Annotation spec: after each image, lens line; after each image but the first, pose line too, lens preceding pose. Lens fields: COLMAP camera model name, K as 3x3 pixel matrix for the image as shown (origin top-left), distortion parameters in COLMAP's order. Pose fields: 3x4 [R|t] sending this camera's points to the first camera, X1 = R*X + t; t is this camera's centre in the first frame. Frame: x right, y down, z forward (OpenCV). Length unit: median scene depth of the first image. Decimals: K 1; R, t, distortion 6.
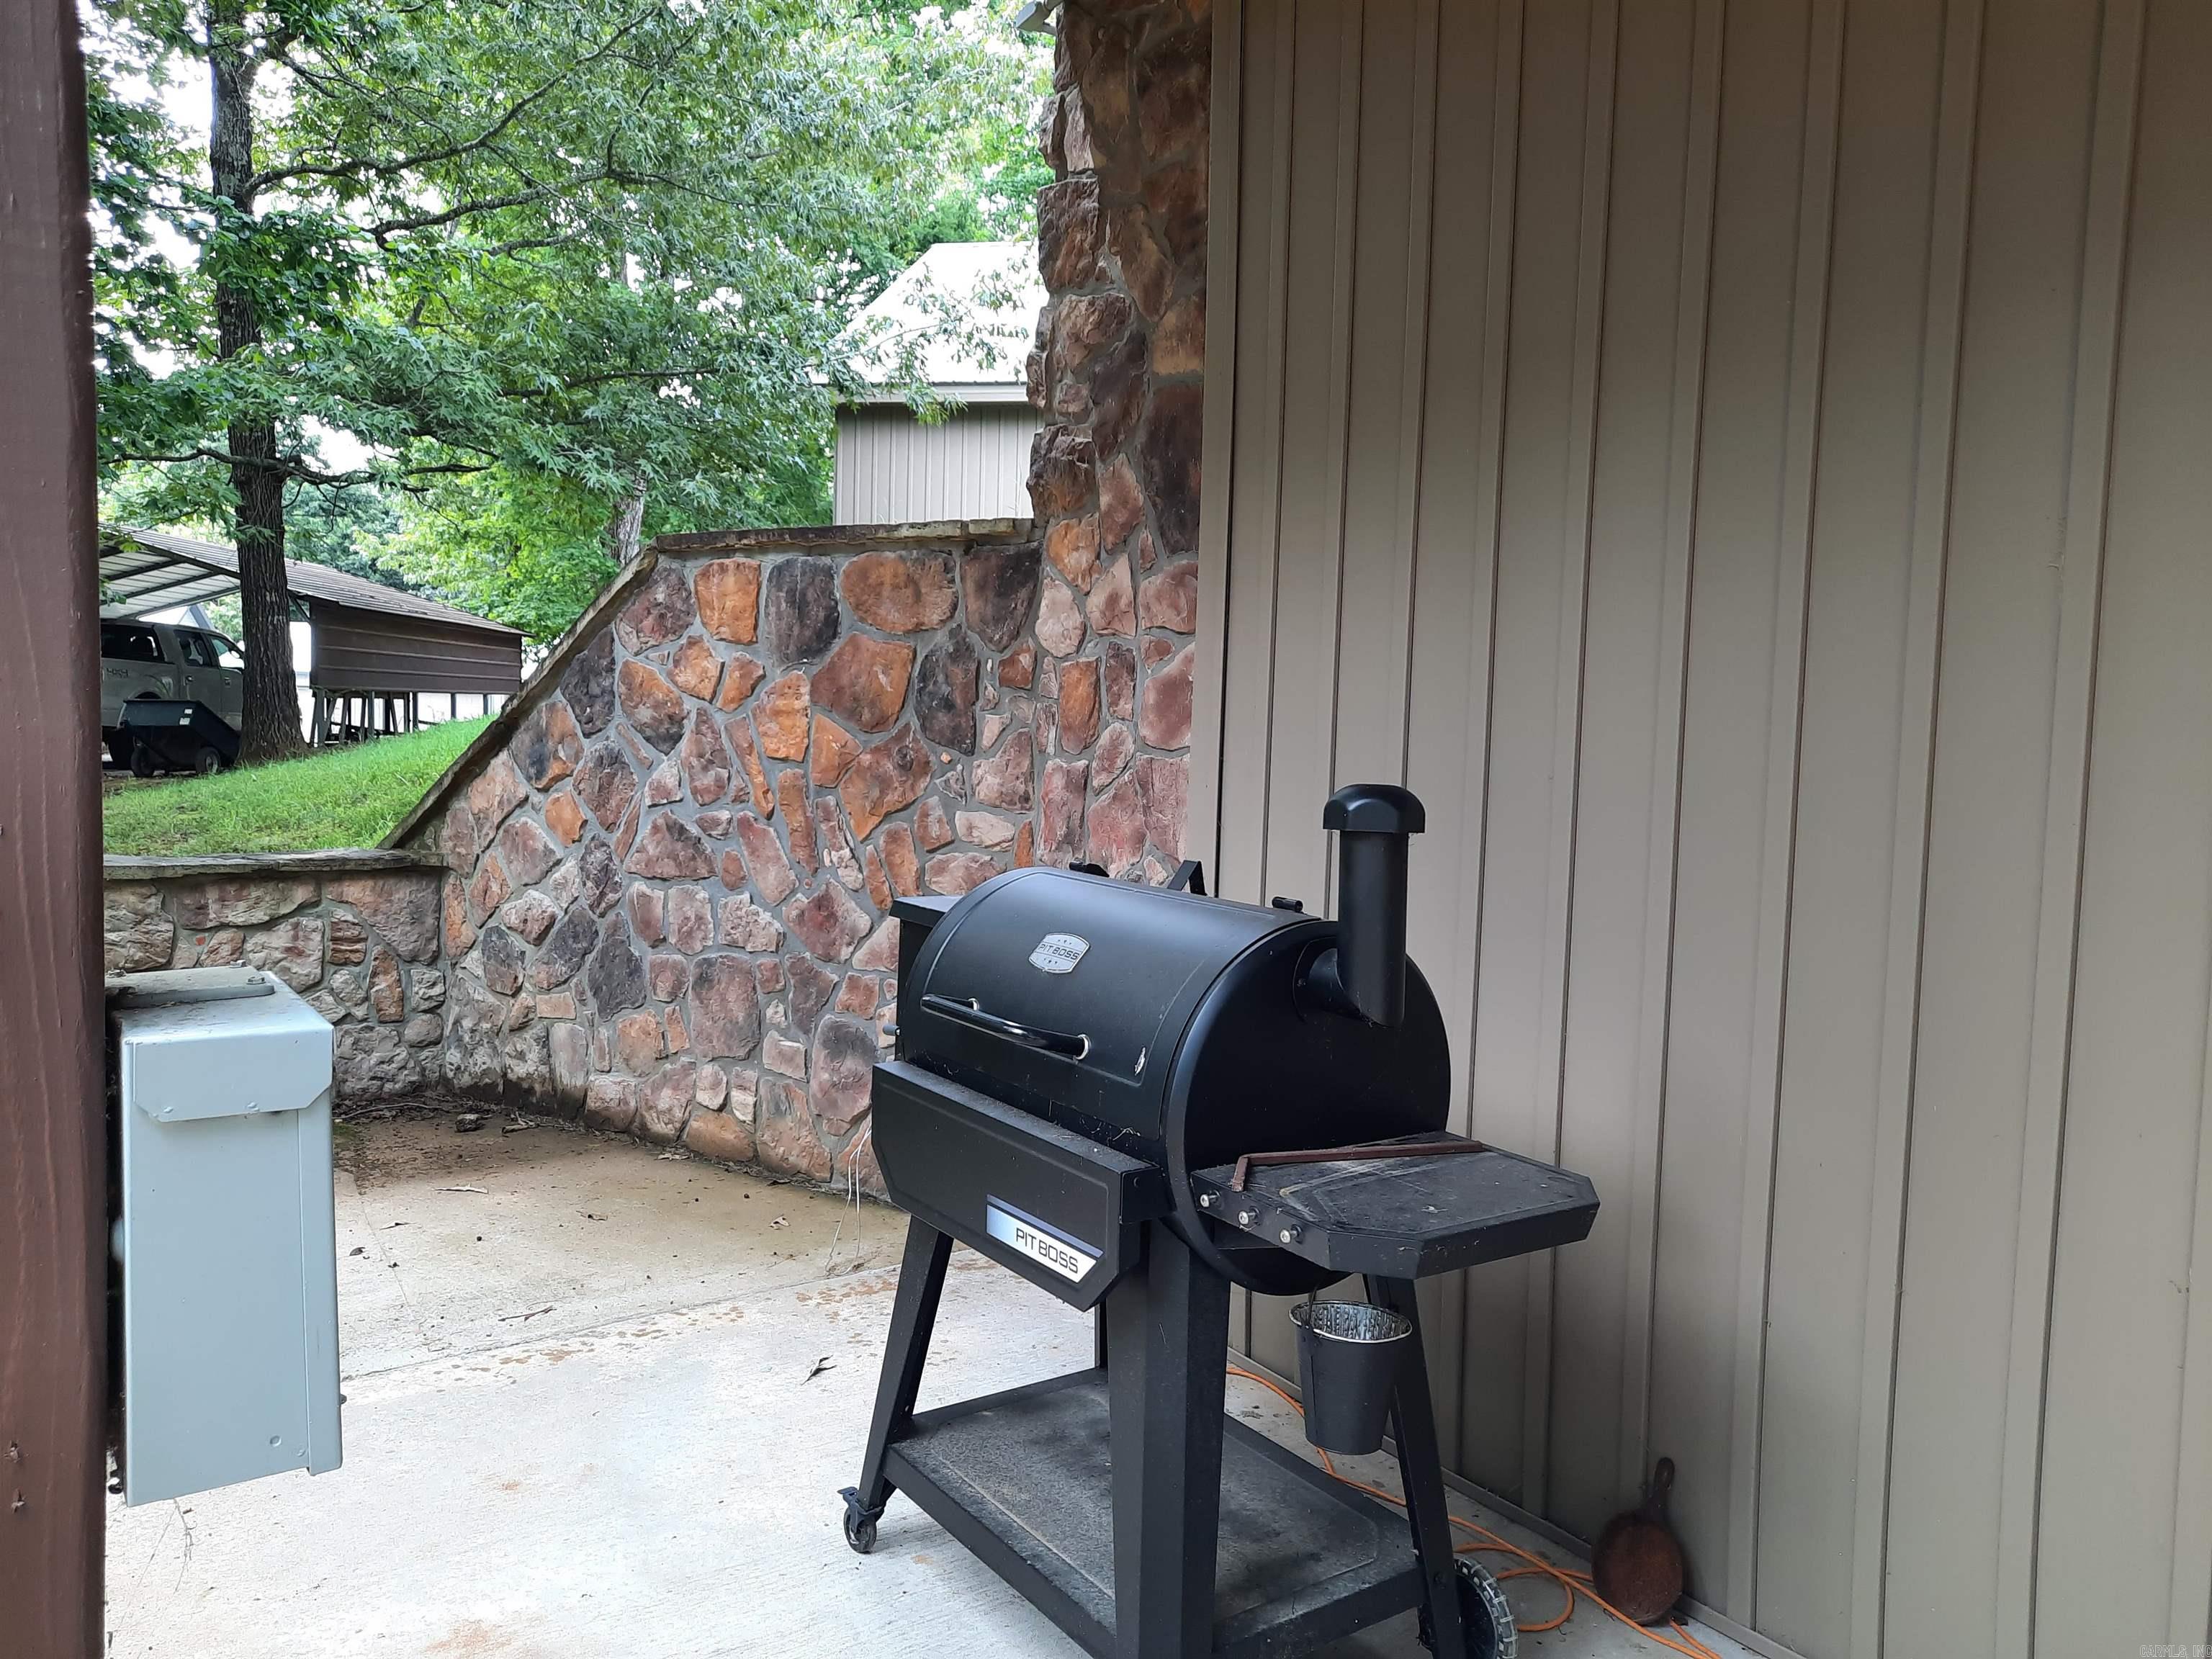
lens RADIAL K [[1615.4, 0, 1107.2], [0, 1615.4, 828.6], [0, 0, 1]] dist [0.054547, -0.049478]
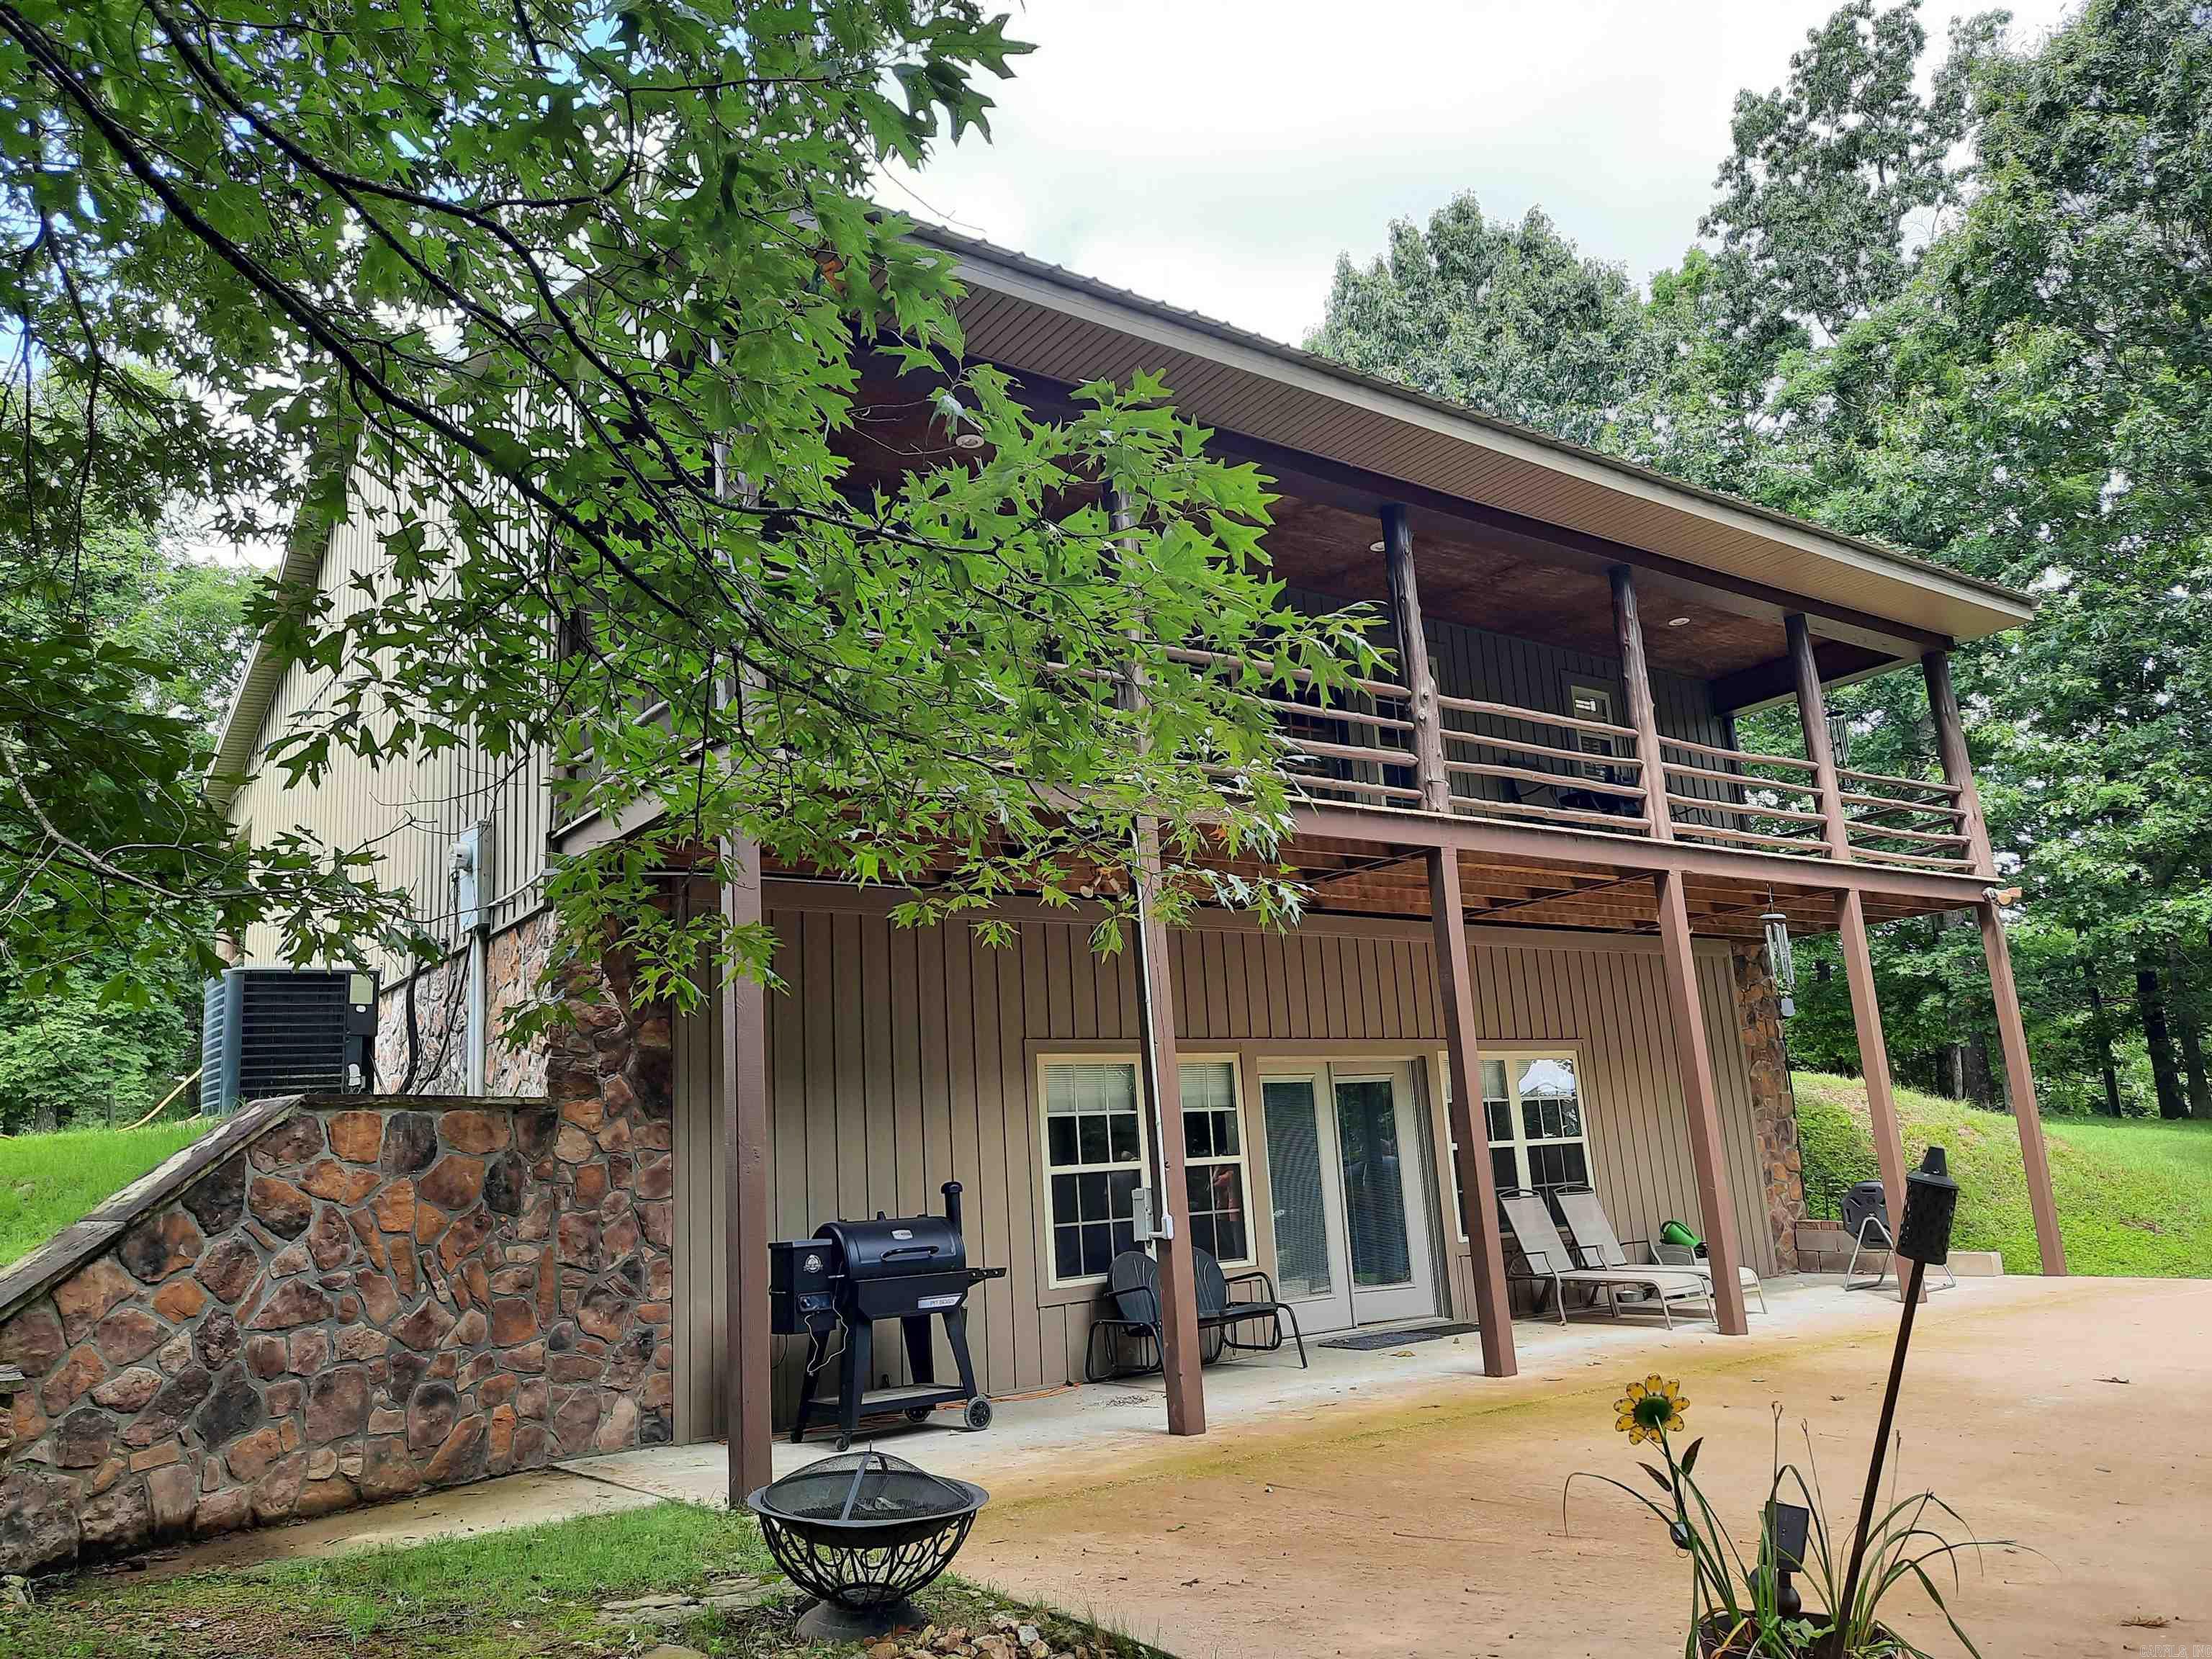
lens RADIAL K [[1615.4, 0, 1111.6], [0, 1615.4, 819.5], [0, 0, 1]] dist [0.054547, -0.049478]
pose [[-0.022834, 0.194052, 0.980725, -2.028462], [0.130845, 0.973123, -0.189502, -0.042340], [-0.991140, 0.123996, -0.047611, 0.299047]]
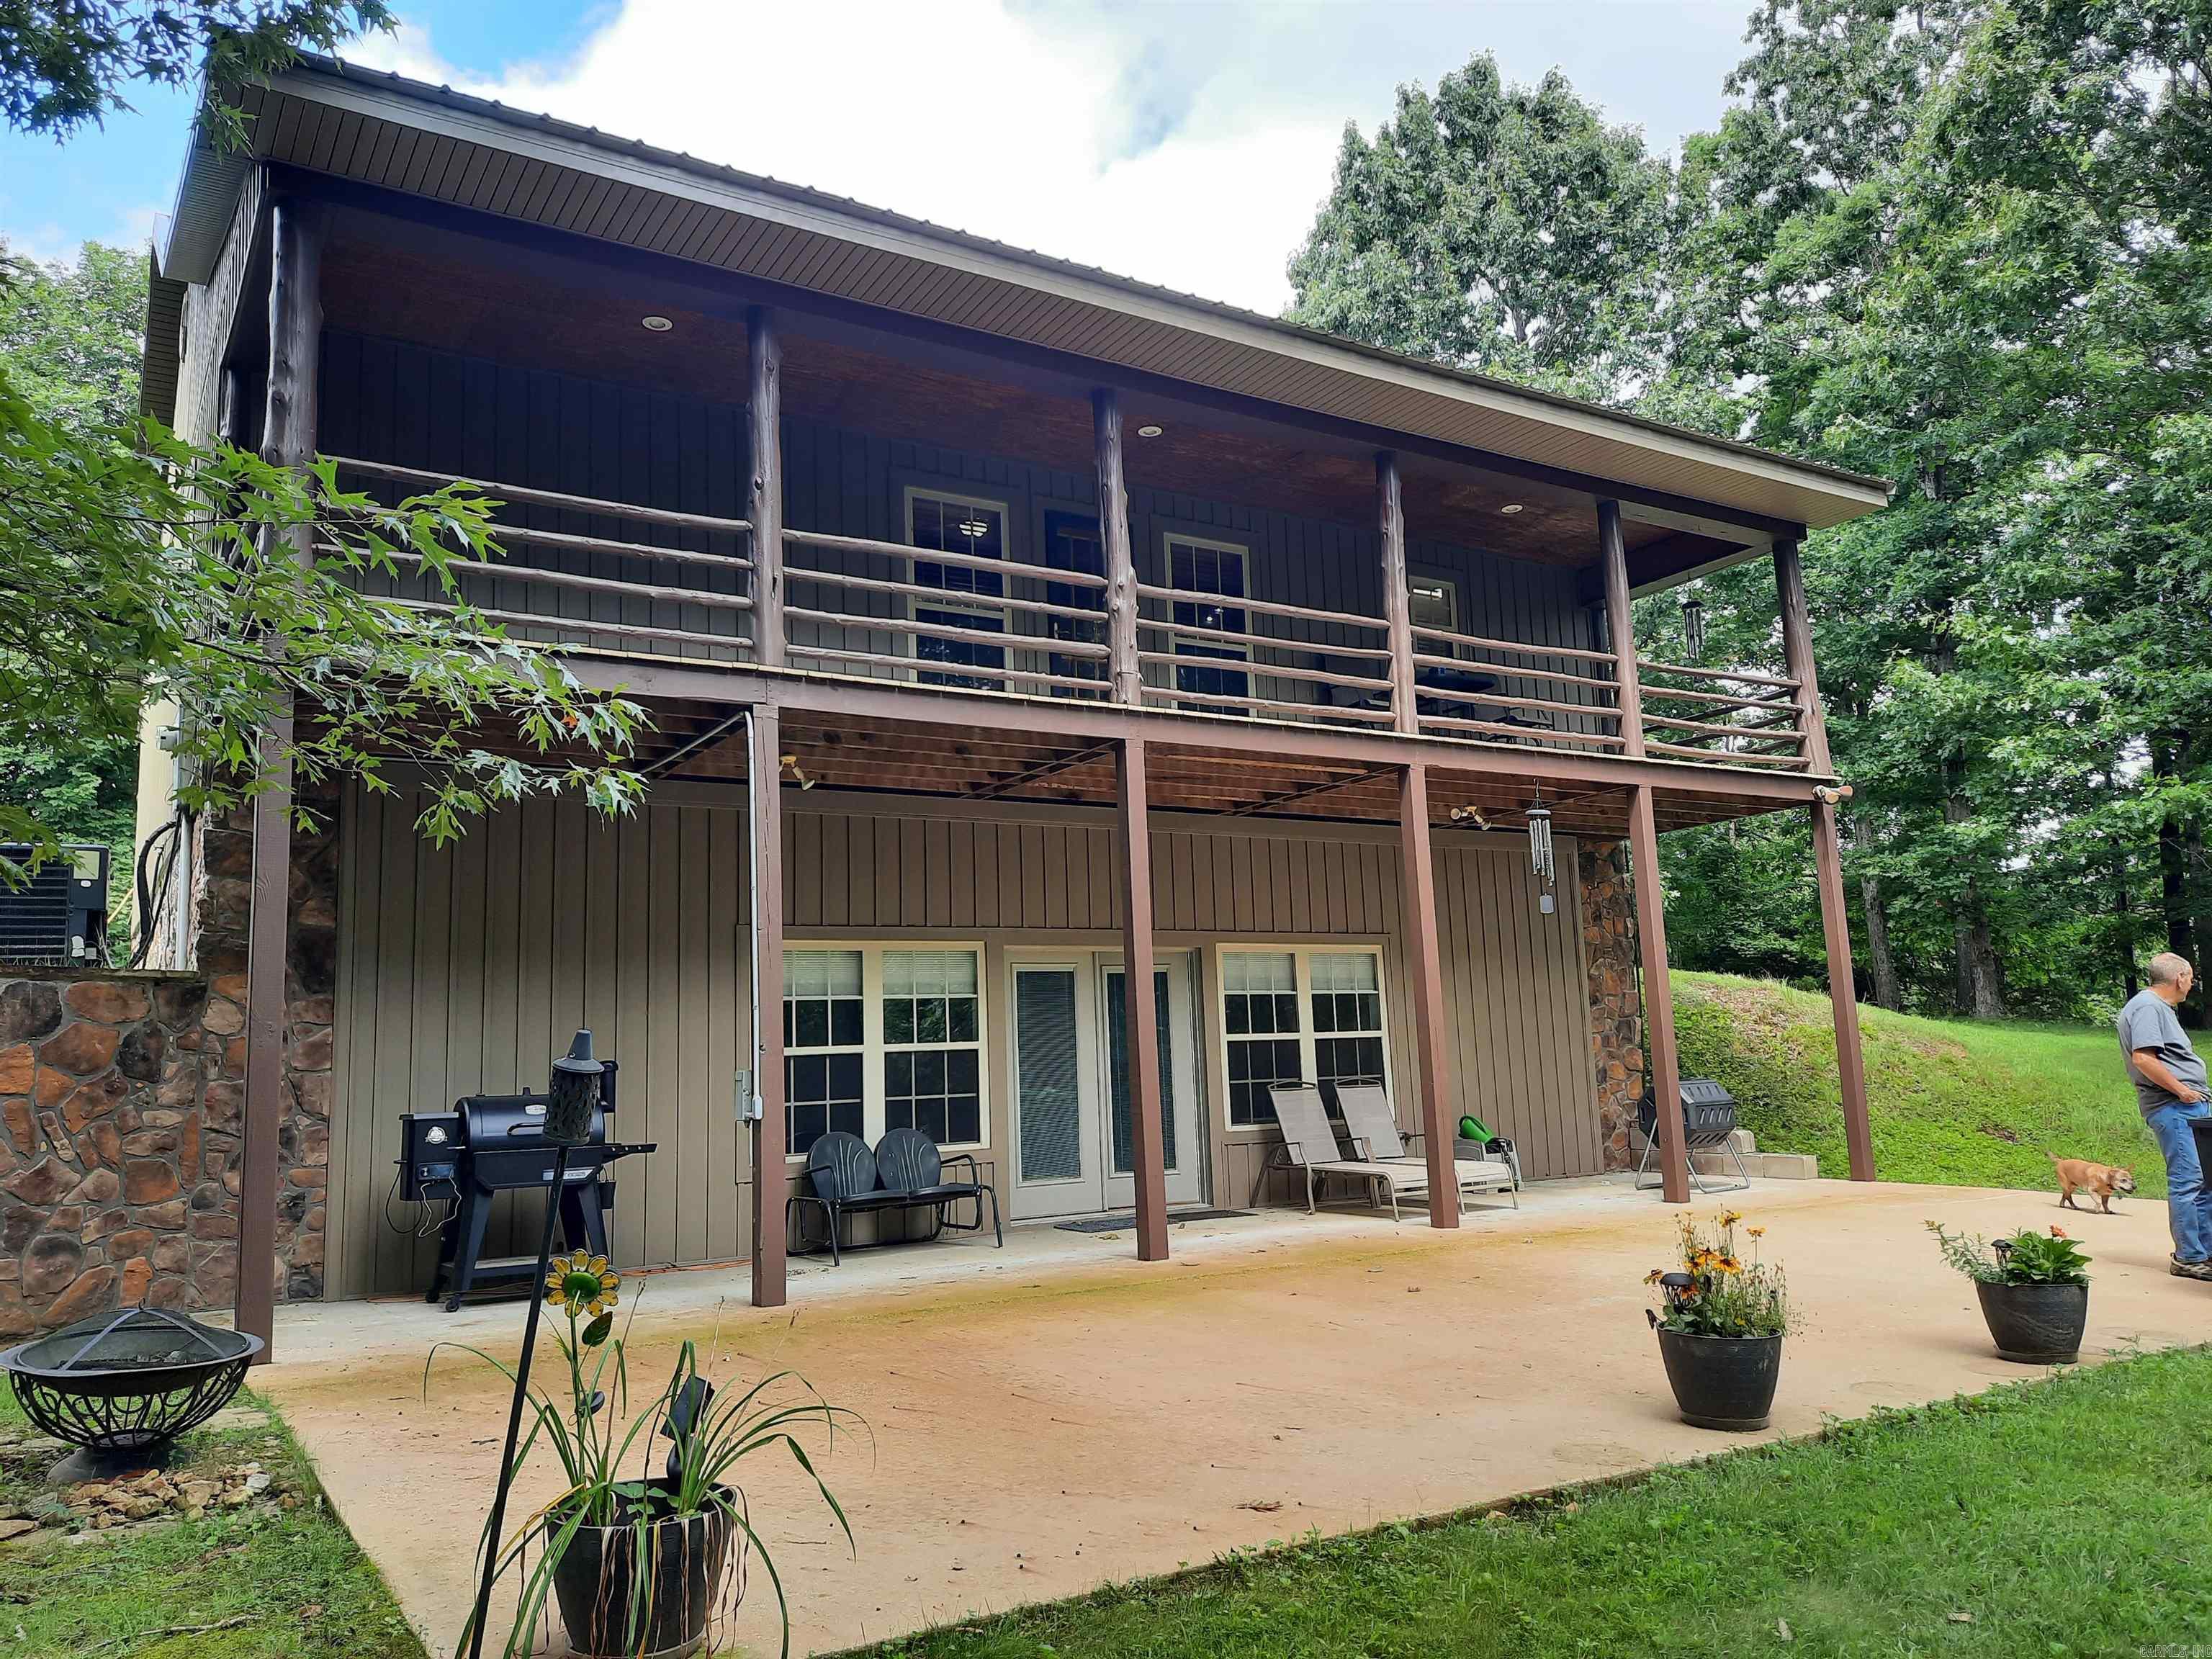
lens RADIAL K [[1615.4, 0, 1117.6], [0, 1615.4, 819.8], [0, 0, 1]] dist [0.054547, -0.049478]
pose [[0.049017, 0.127870, 0.990579, -2.021860], [0.109511, 0.985104, -0.132582, 0.033241], [-0.992776, 0.114978, 0.034283, -0.310250]]
